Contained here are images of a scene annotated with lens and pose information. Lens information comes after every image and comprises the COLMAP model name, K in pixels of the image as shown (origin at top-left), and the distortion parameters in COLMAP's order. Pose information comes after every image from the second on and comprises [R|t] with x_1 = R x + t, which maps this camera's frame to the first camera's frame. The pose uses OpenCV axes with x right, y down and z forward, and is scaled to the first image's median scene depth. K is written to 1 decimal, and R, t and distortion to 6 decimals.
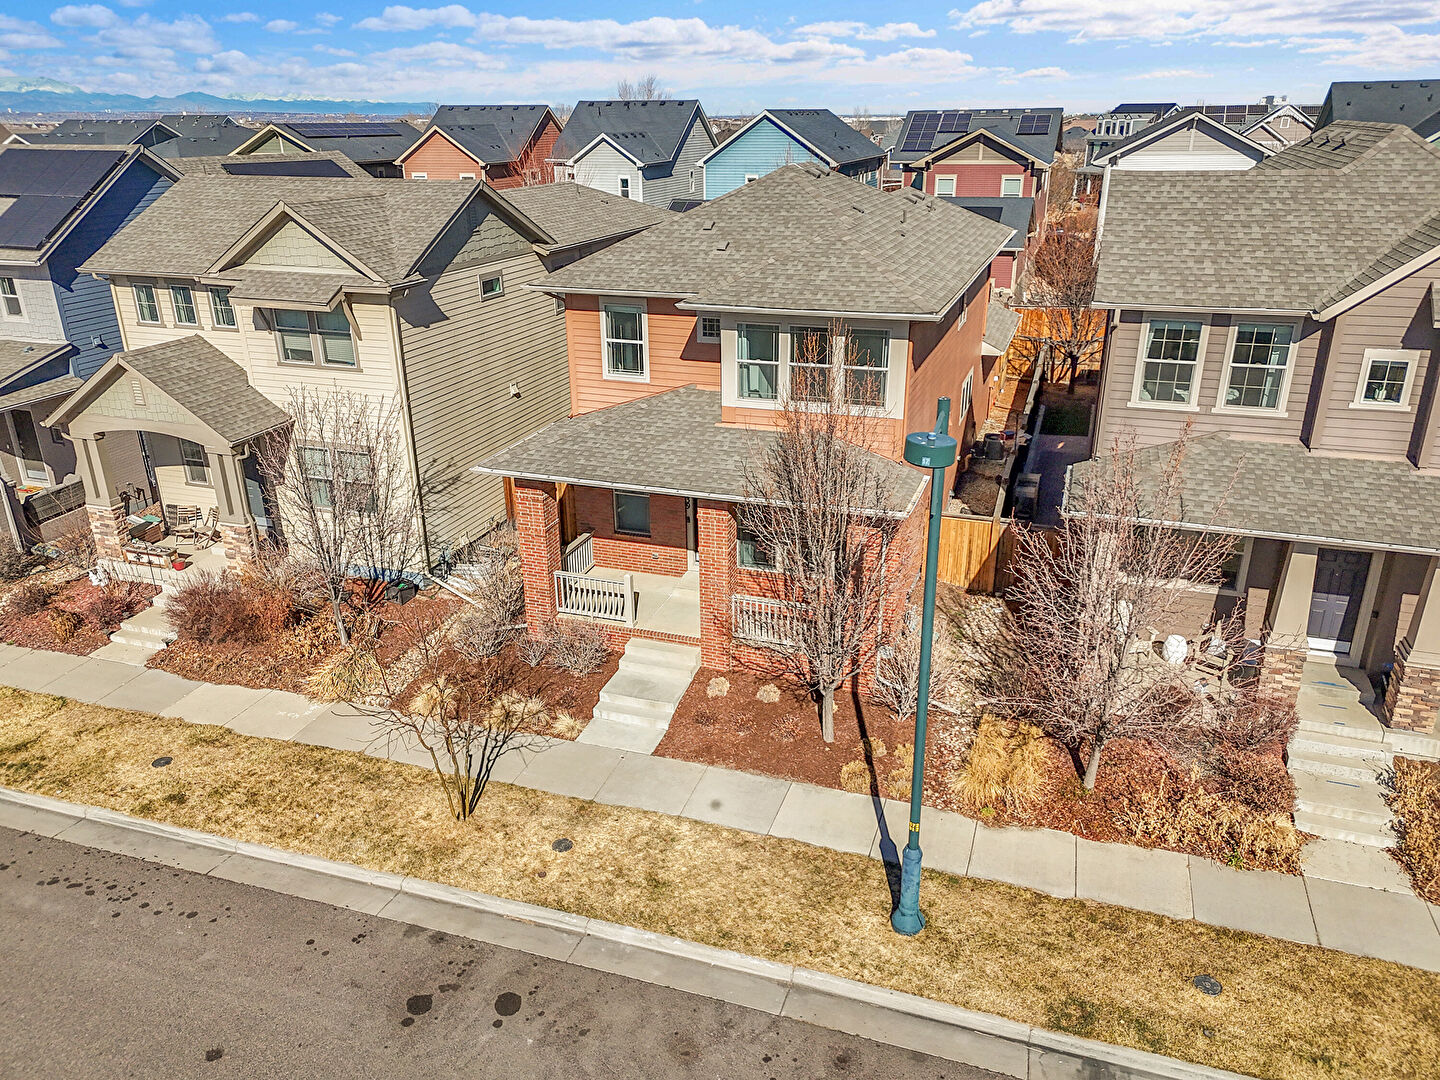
lens RADIAL K [[1053.4, 0, 725.1], [0, 1053.4, 547.1], [0, 0, 1]] dist [0.086190, -0.092279]
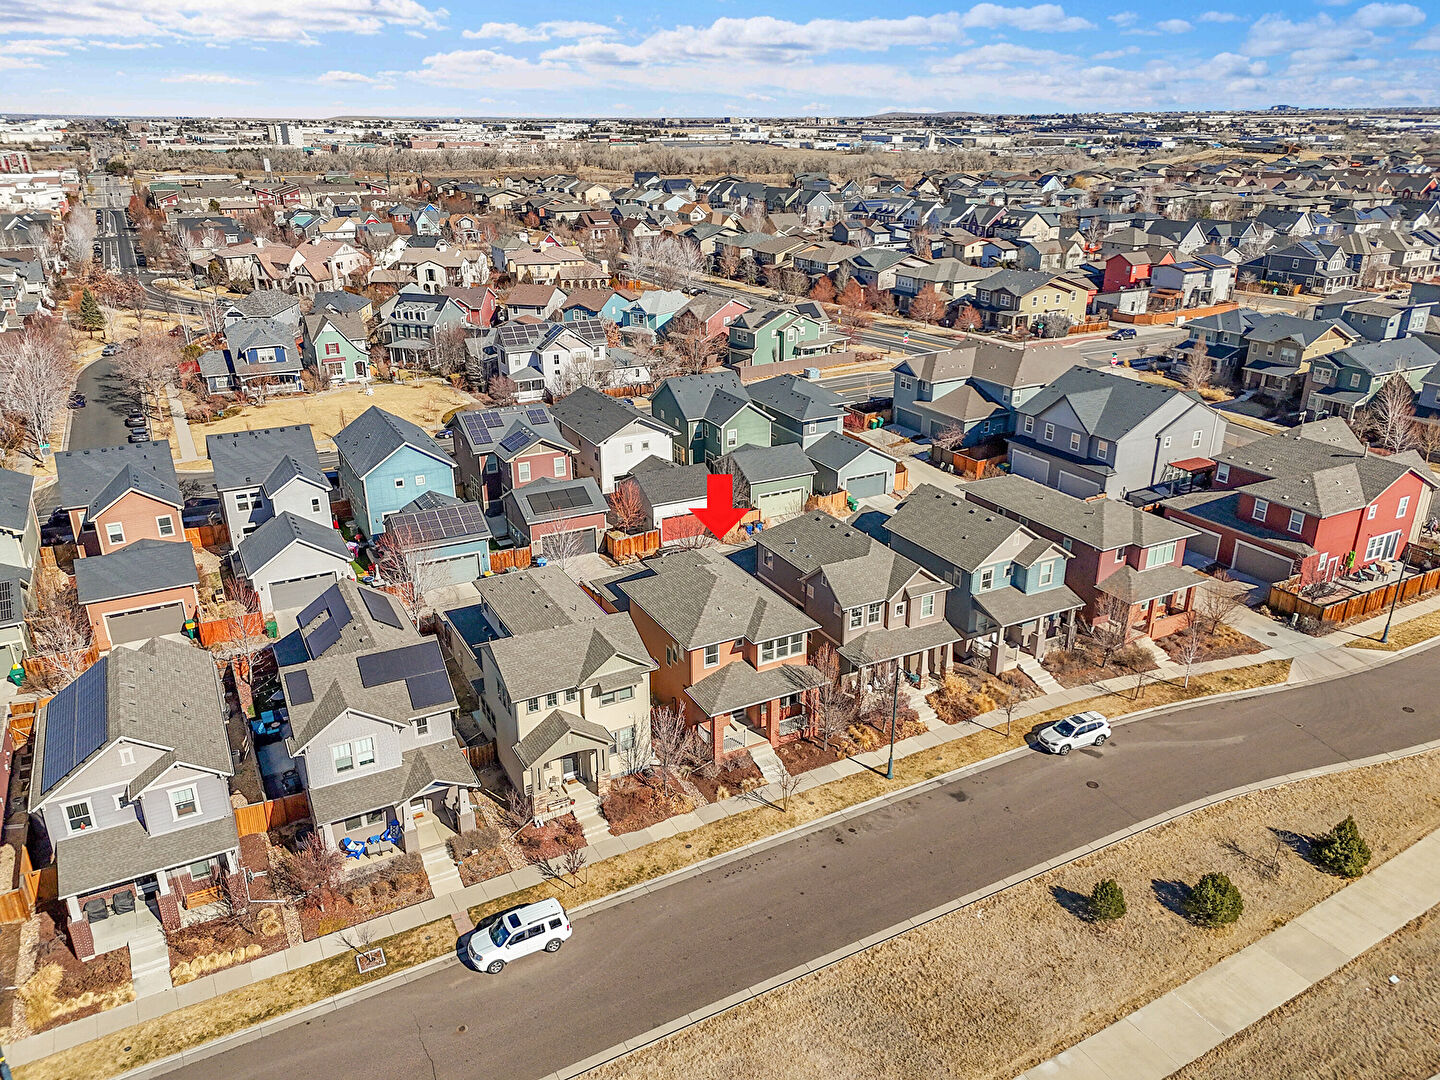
lens RADIAL K [[1053.4, 0, 725.1], [0, 1053.4, 547.1], [0, 0, 1]] dist [0.086190, -0.092279]
pose [[0.676769, -0.271671, 0.684236, -2.168527], [0.271679, 0.955982, 0.110853, -0.869964], [-0.684233, 0.110871, 0.720787, -1.263070]]
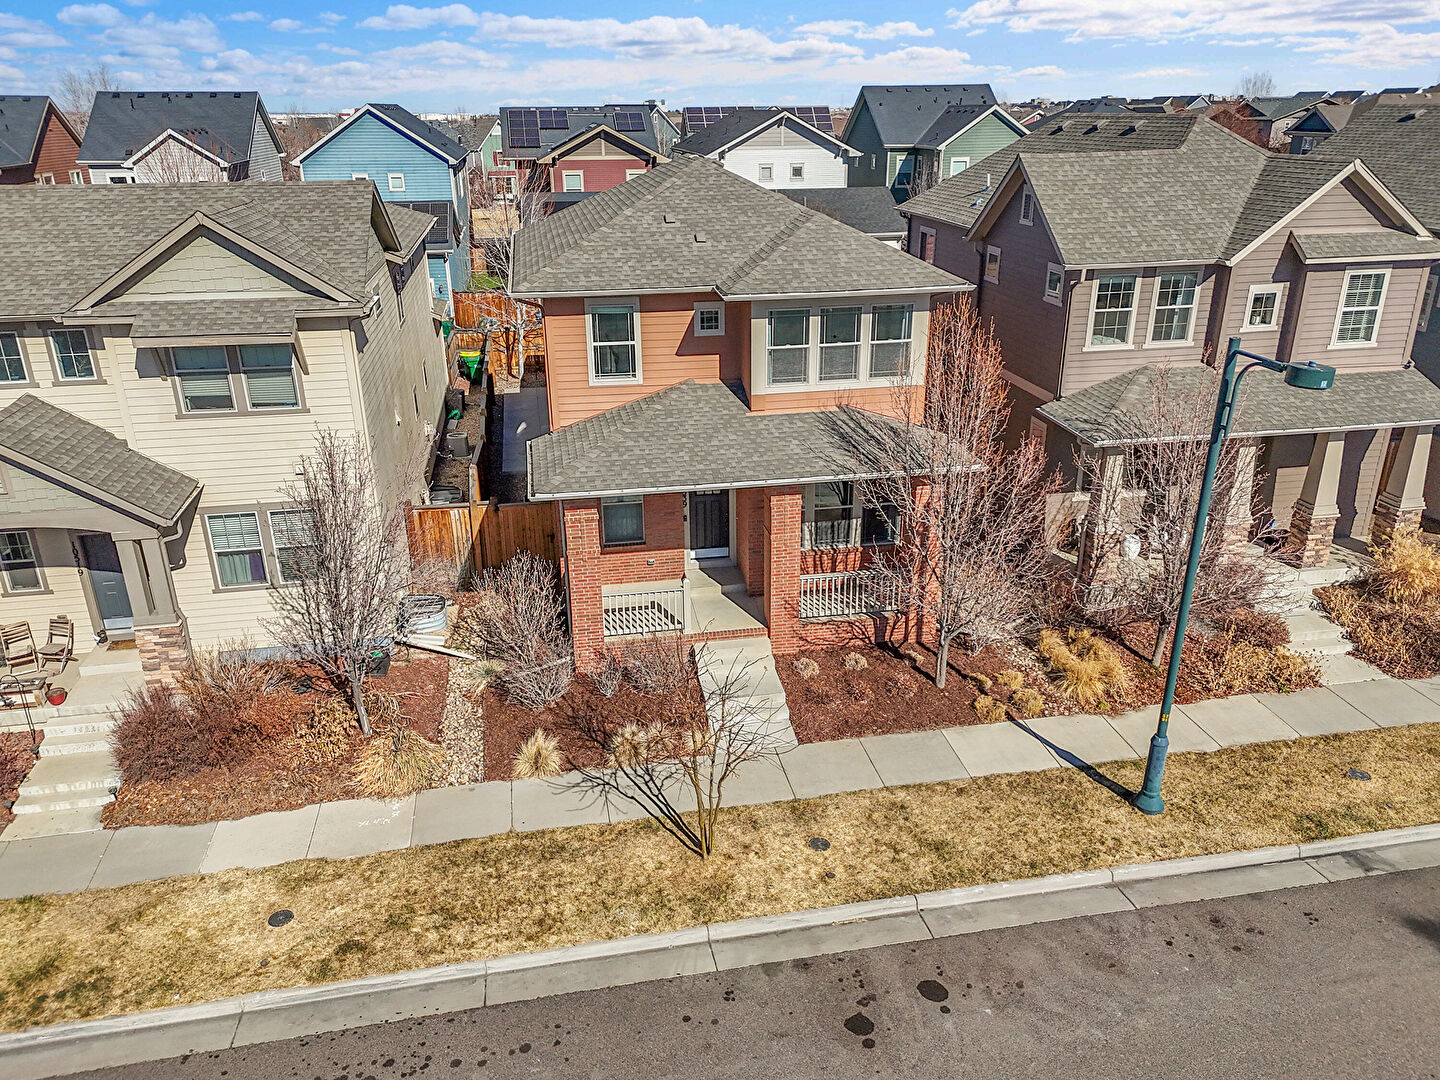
lens RADIAL K [[1053.4, 0, 725.1], [0, 1053.4, 547.1], [0, 0, 1]] dist [0.086190, -0.092279]
pose [[0.872784, -0.185472, 0.451496, -0.518705], [0.185235, 0.981655, 0.045181, -0.042705], [-0.451593, 0.044199, 0.891129, 0.123788]]
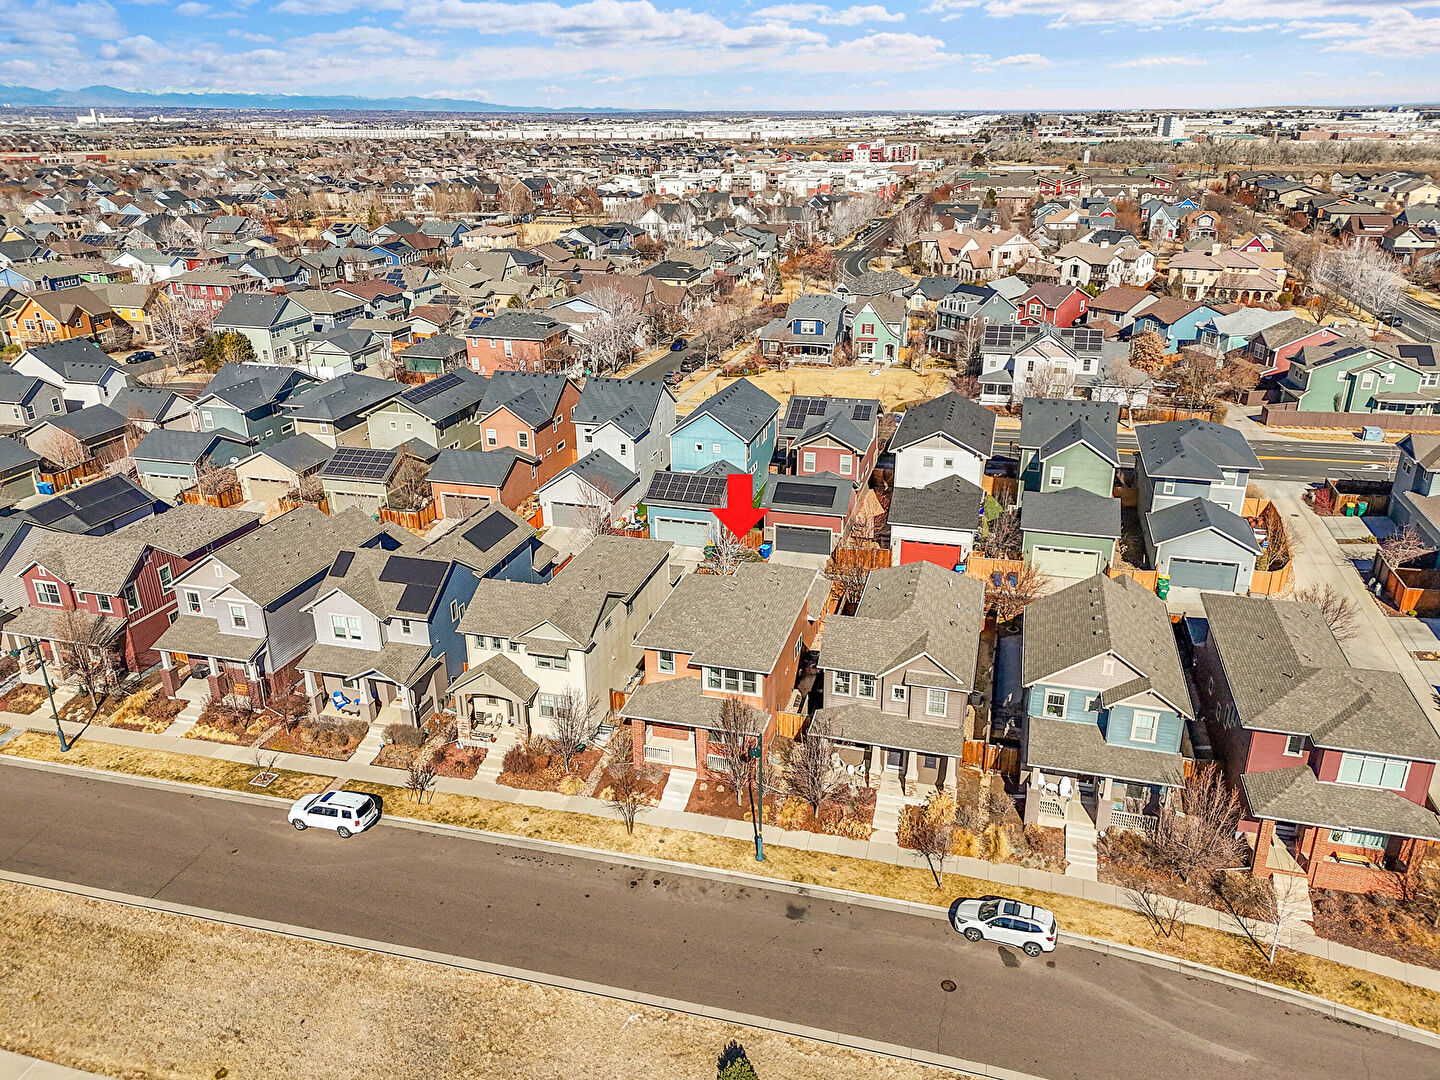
lens RADIAL K [[1053.4, 0, 725.1], [0, 1053.4, 547.1], [0, 0, 1]] dist [0.086190, -0.092279]
pose [[0.998025, -0.025017, 0.057626, -0.101852], [0.024680, 0.999674, 0.006550, -0.565814], [-0.057771, -0.005115, 0.998317, -1.997522]]
